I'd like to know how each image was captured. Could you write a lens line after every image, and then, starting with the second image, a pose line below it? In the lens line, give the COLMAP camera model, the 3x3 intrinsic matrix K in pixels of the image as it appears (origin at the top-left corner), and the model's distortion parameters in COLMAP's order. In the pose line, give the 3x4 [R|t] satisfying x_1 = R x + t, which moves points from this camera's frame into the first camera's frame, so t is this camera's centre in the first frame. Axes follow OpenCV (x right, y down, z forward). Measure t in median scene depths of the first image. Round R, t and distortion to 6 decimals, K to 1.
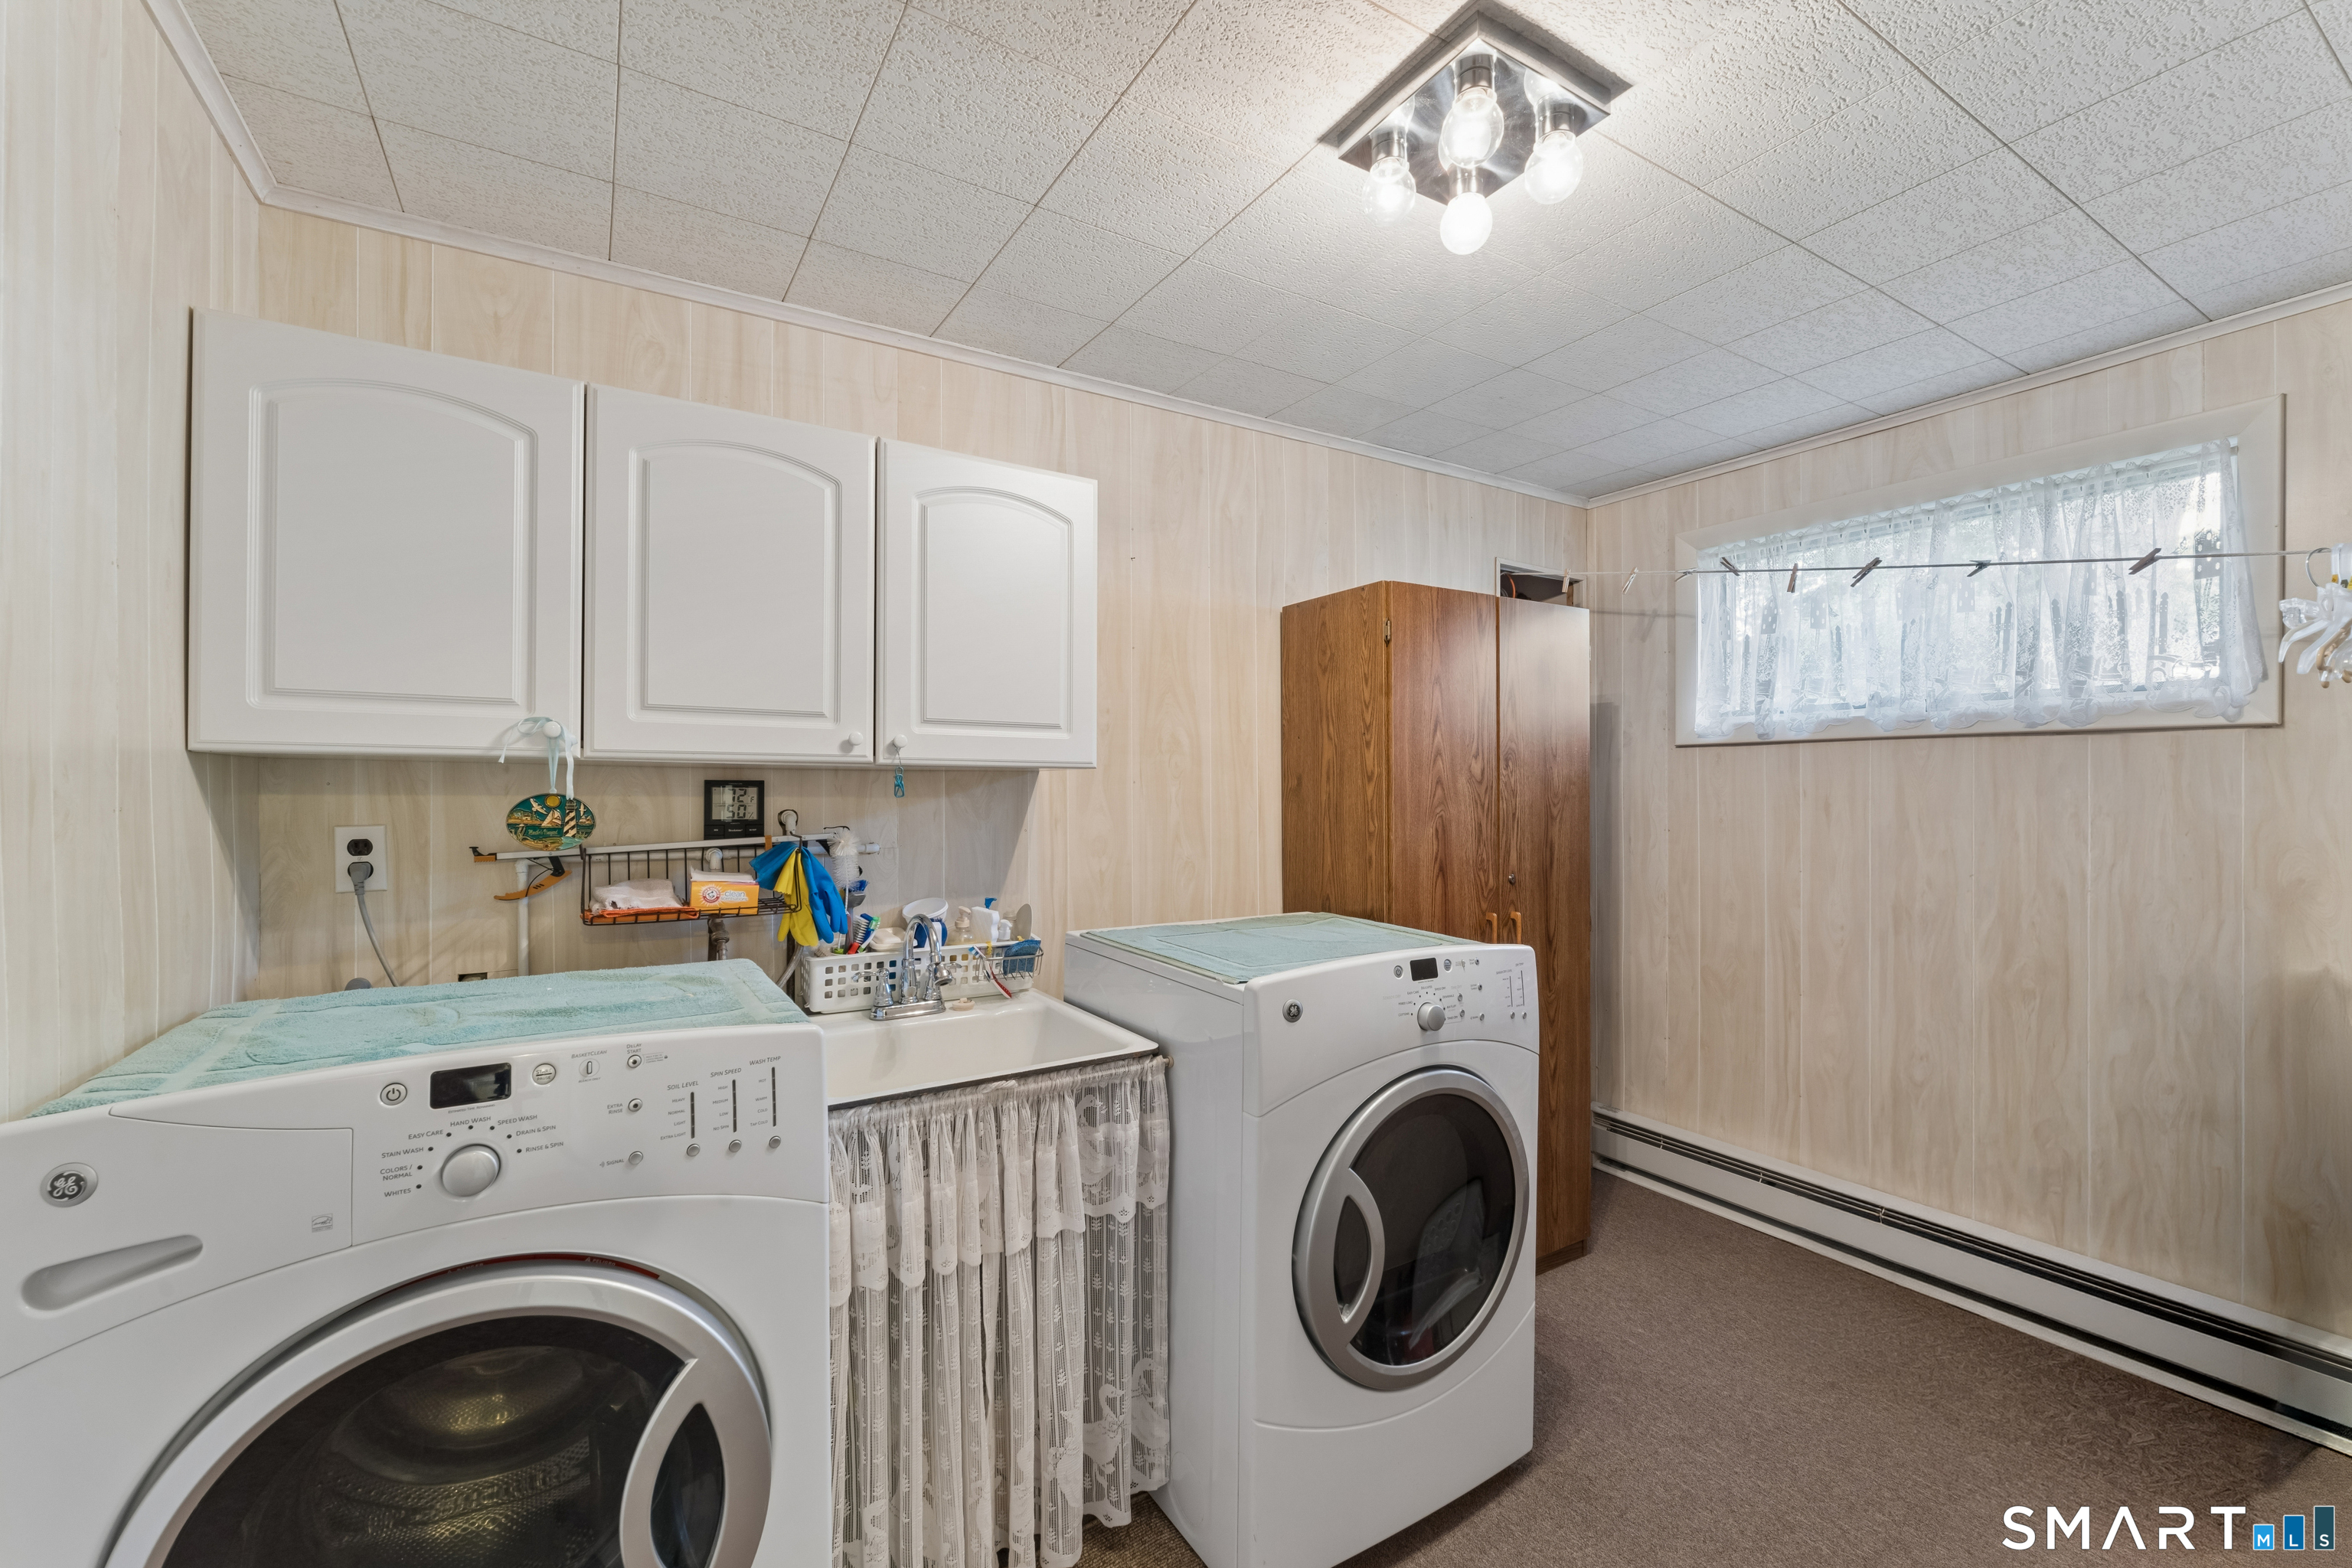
lens RADIAL K [[935.0, 0, 1176.0], [0, 935.0, 784.0], [0, 0, 1]] dist [-0.002124, -0.000236]
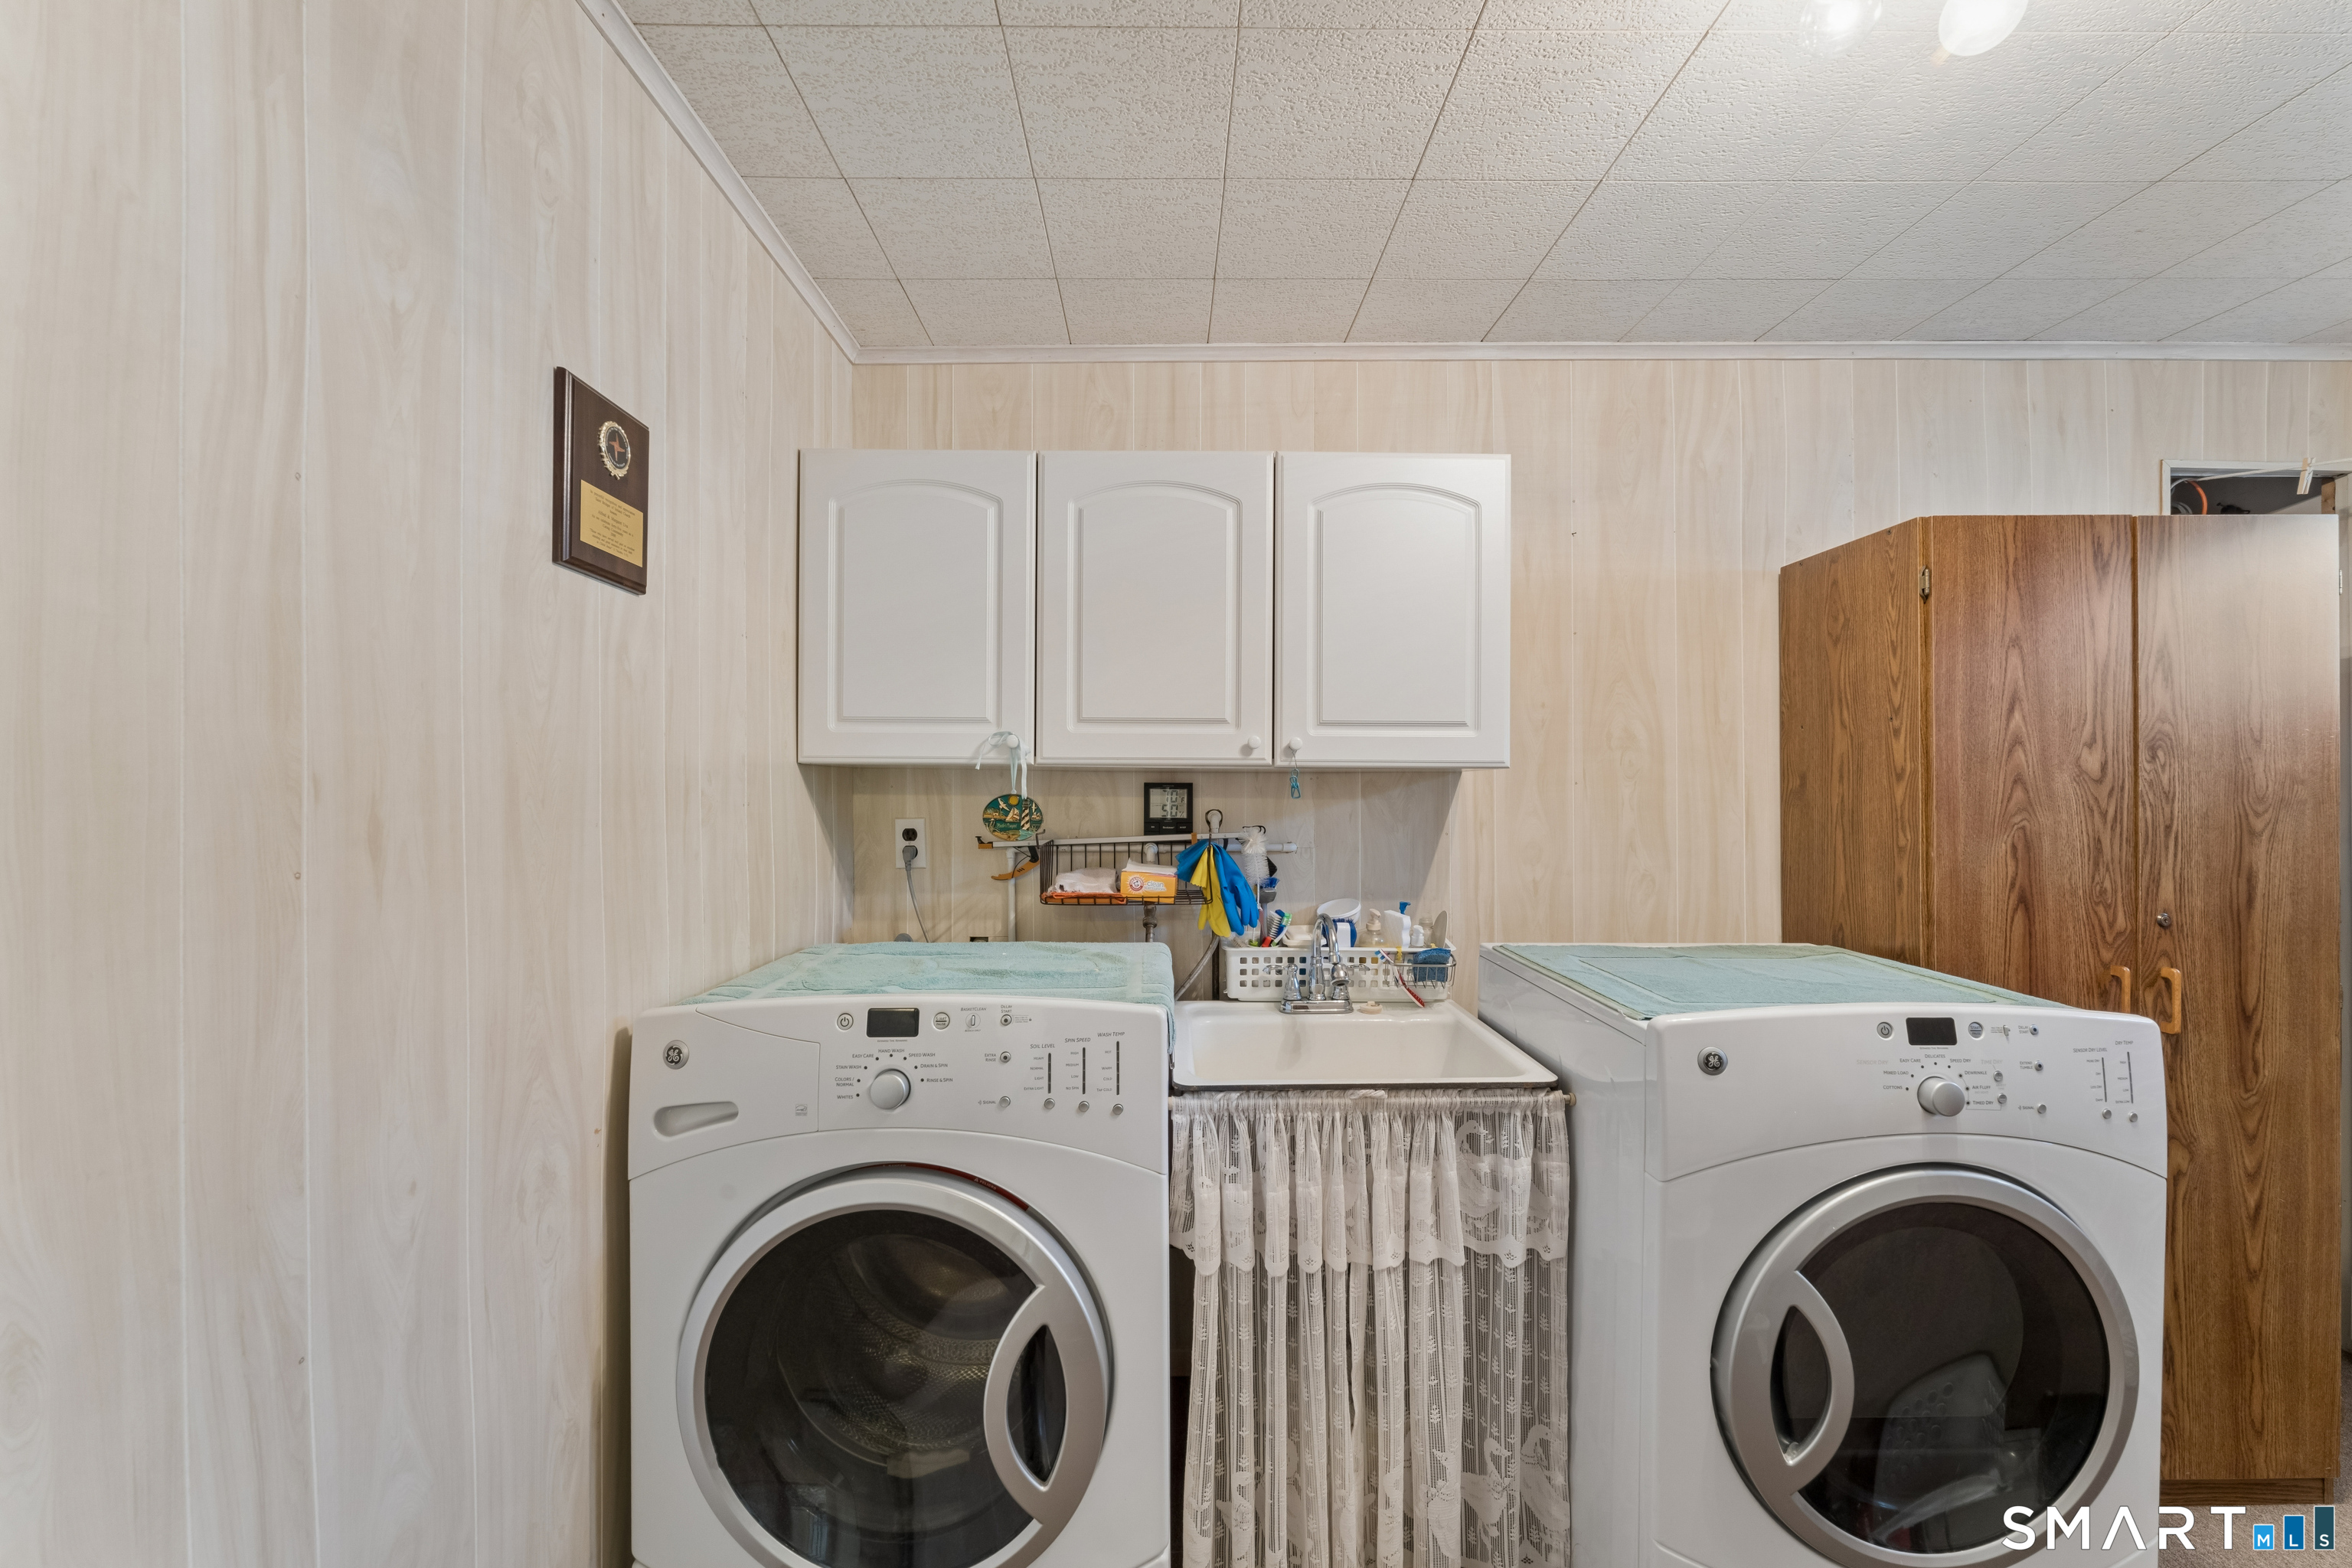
lens RADIAL K [[930.5, 0, 1176.7], [0, 930.5, 788.5], [0, 0, 1]] dist [-0.002300, -0.000128]
pose [[0.862389, -0.001717, -0.506243, 0.111973], [0.002691, 0.999996, 0.001194, 0.001702], [0.506239, -0.002392, 0.862390, 0.052384]]
